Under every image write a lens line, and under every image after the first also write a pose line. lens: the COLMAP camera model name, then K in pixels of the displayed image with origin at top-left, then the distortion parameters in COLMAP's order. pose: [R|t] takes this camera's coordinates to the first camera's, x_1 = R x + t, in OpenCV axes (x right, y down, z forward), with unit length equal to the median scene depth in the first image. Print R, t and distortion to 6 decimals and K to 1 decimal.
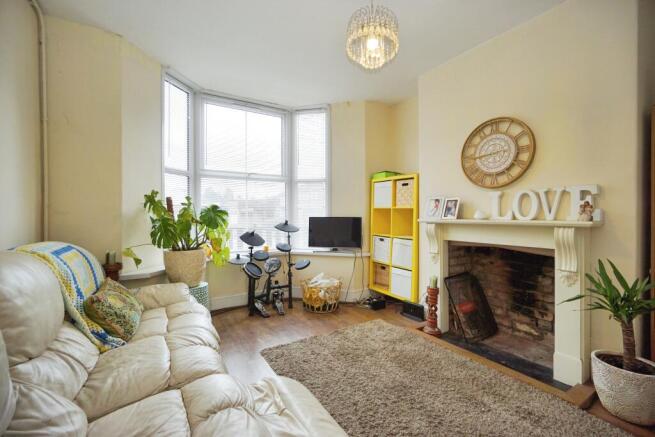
lens RADIAL K [[291.3, 0, 328.0], [0, 291.3, 214.6], [0, 0, 1]] dist [0.000677, 0.000075]
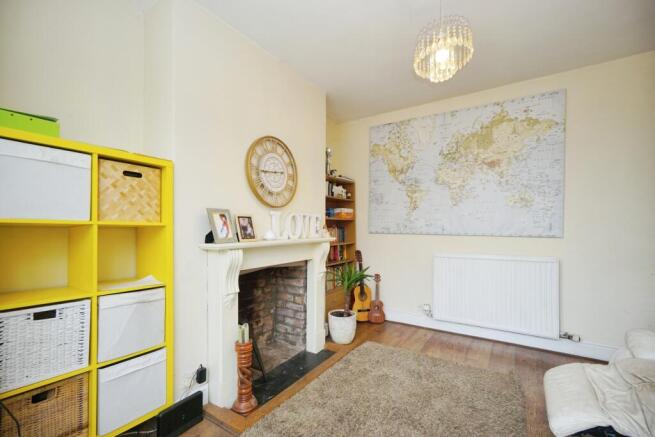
lens RADIAL K [[281.9, 0, 331.5], [0, 281.9, 229.9], [0, 0, 1]] dist [-0.011231, 0.001047]
pose [[-0.421279, -0.004436, 0.906920, -0.368217], [0.005054, 0.999961, 0.007238, -0.021193], [-0.906917, 0.007633, -0.421240, 1.202021]]
